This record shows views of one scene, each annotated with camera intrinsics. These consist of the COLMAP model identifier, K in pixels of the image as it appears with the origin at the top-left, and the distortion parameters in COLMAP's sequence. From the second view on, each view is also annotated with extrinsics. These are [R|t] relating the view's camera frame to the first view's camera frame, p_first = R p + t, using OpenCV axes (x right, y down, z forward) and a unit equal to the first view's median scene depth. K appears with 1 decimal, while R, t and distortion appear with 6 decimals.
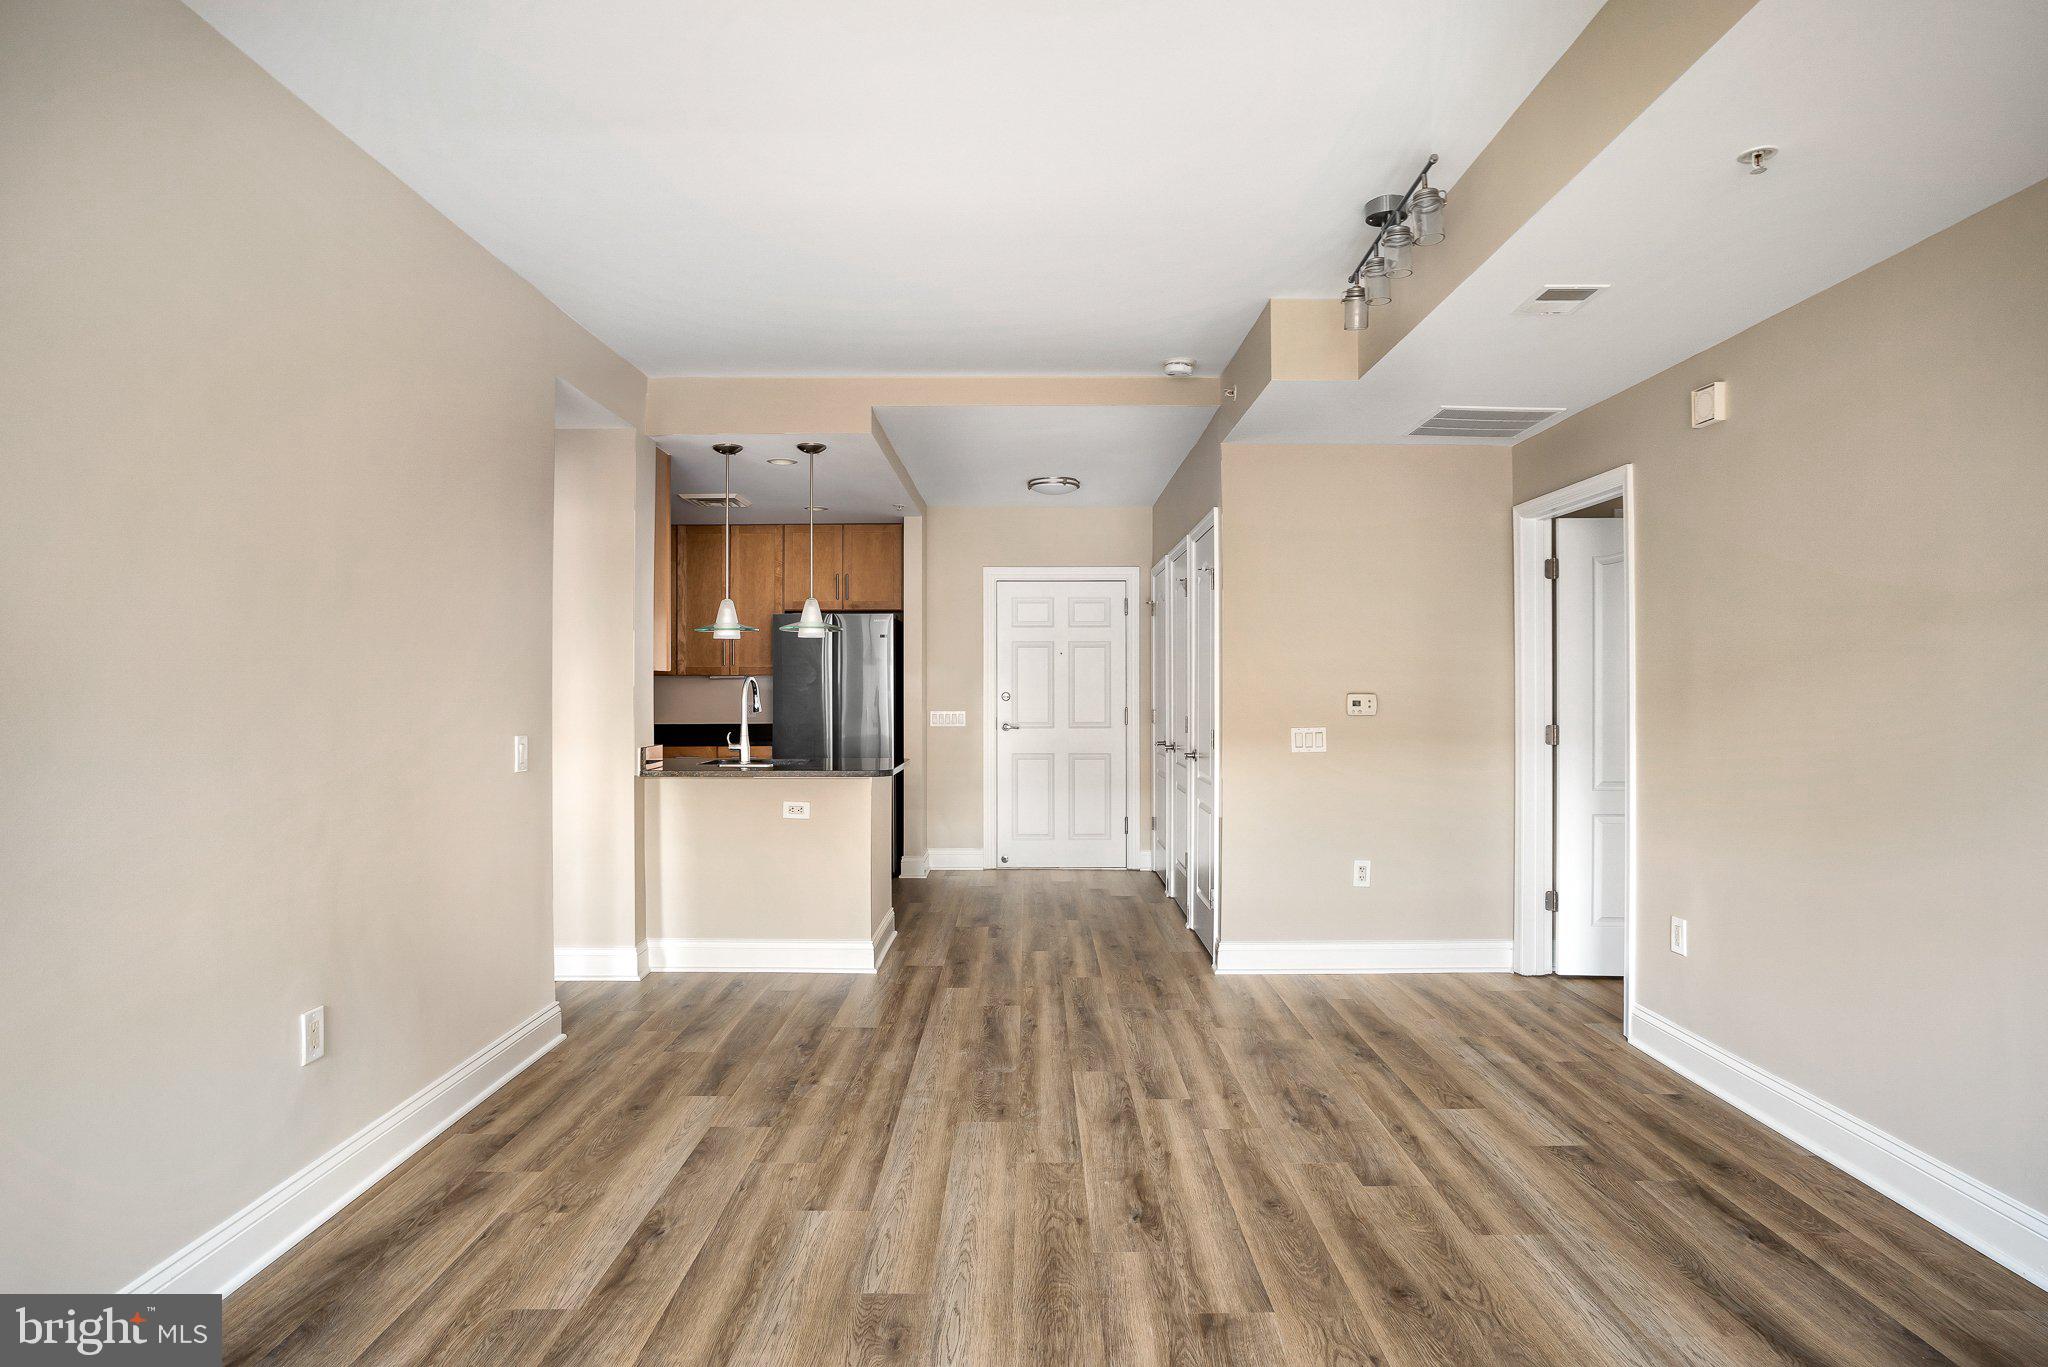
lens RADIAL K [[1111.9, 0, 1029.9], [0, 1111.9, 679.8], [0, 0, 1]] dist [-0.066249, 0.043031]
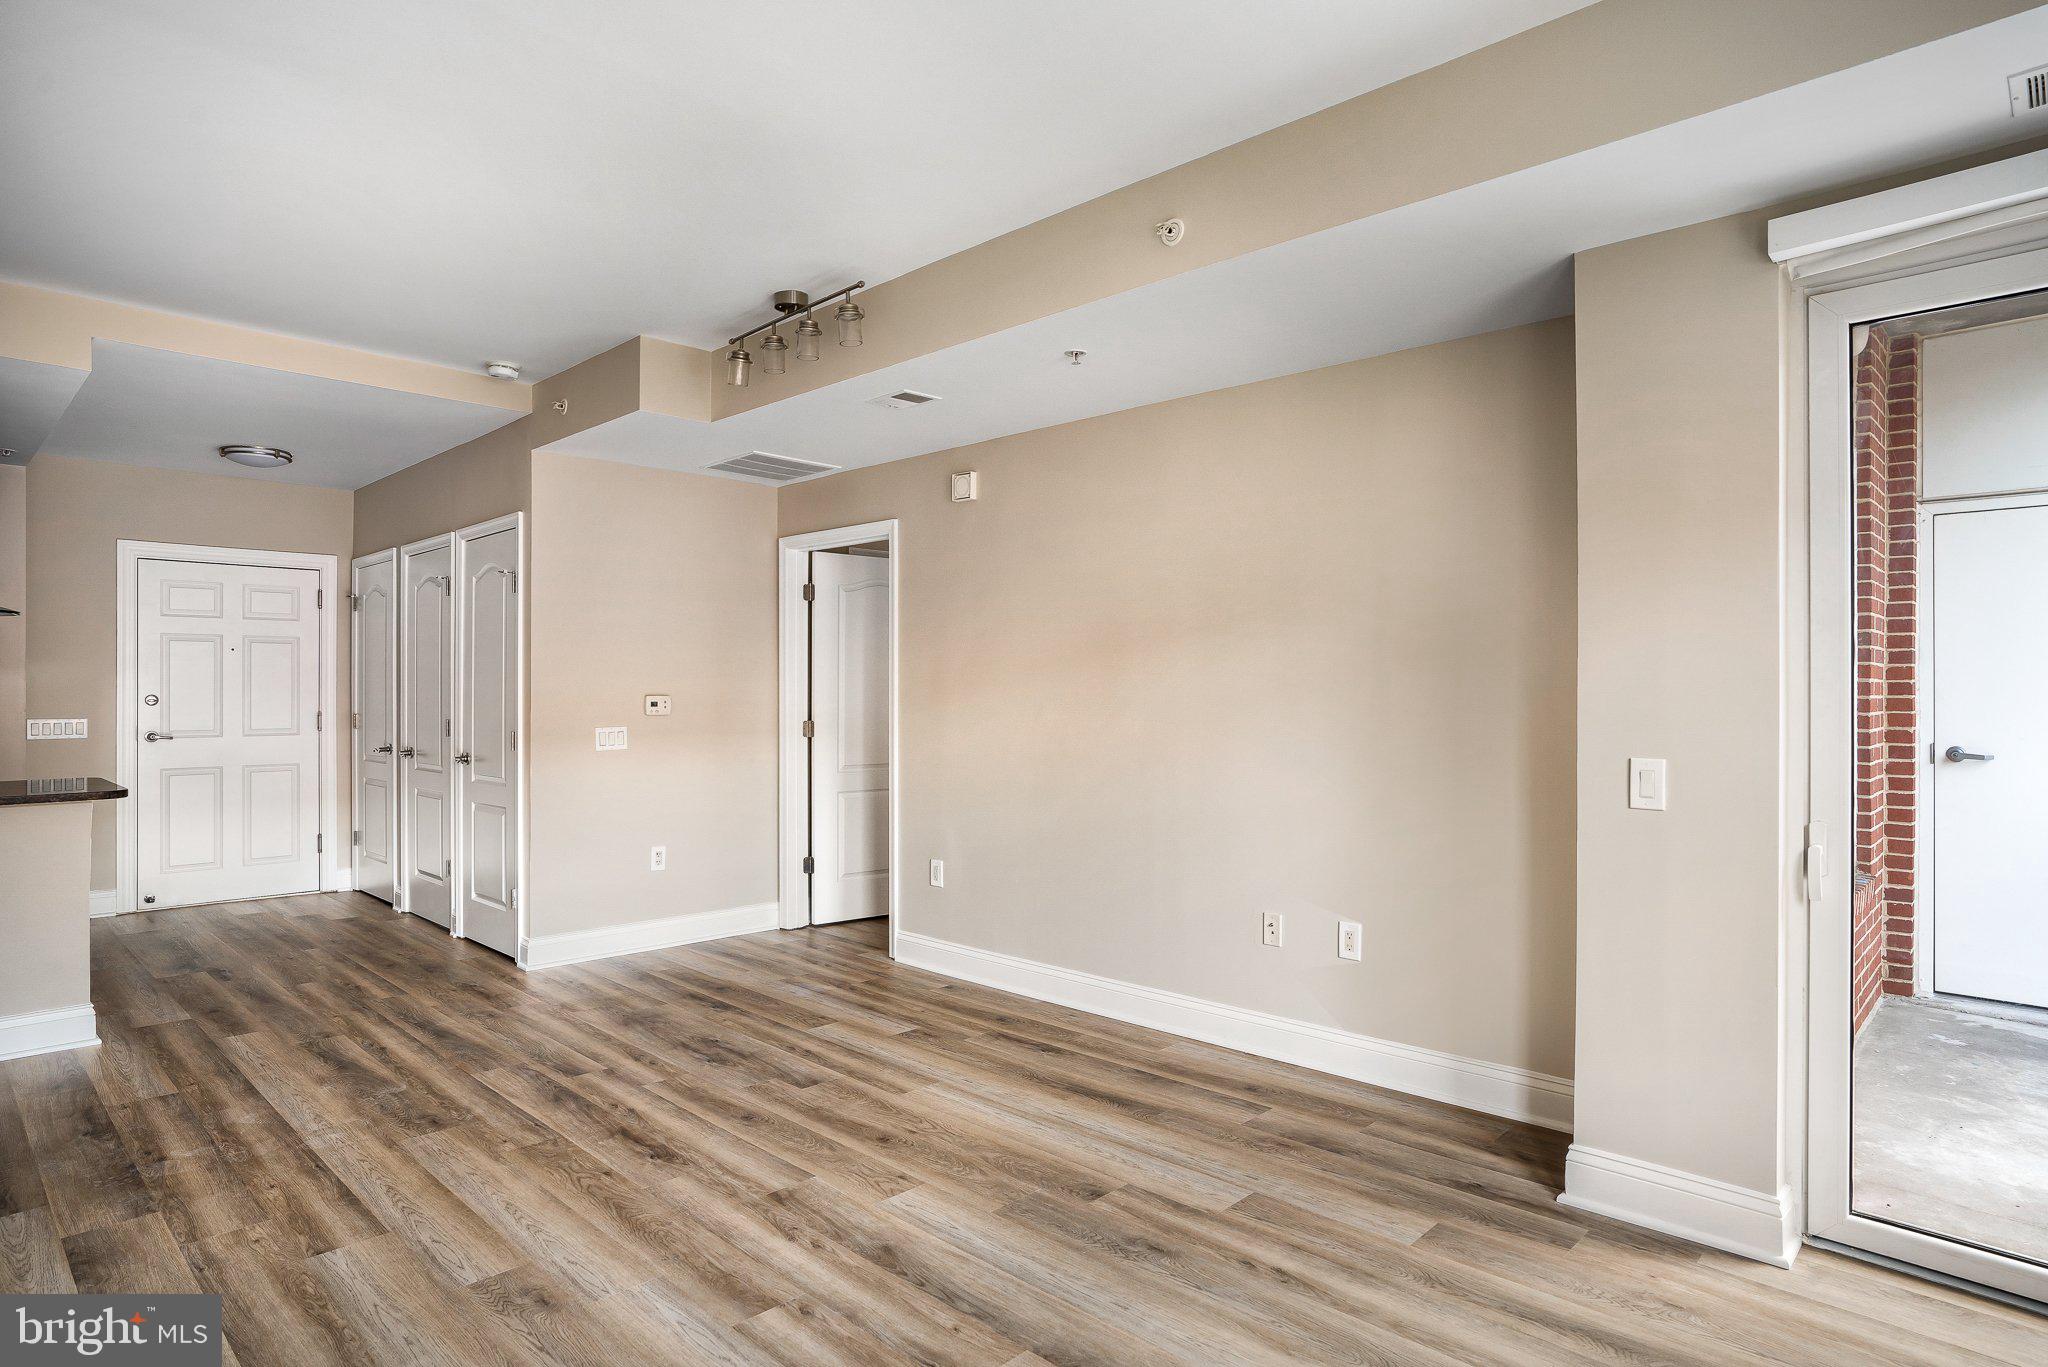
lens RADIAL K [[1111.9, 0, 1029.9], [0, 1111.9, 679.8], [0, 0, 1]] dist [-0.066249, 0.043031]
pose [[0.699429, 0.007428, 0.714664, -0.325557], [-0.005732, 0.999972, -0.004784, 0.000485], [-0.714680, -0.000751, 0.699452, -0.050437]]
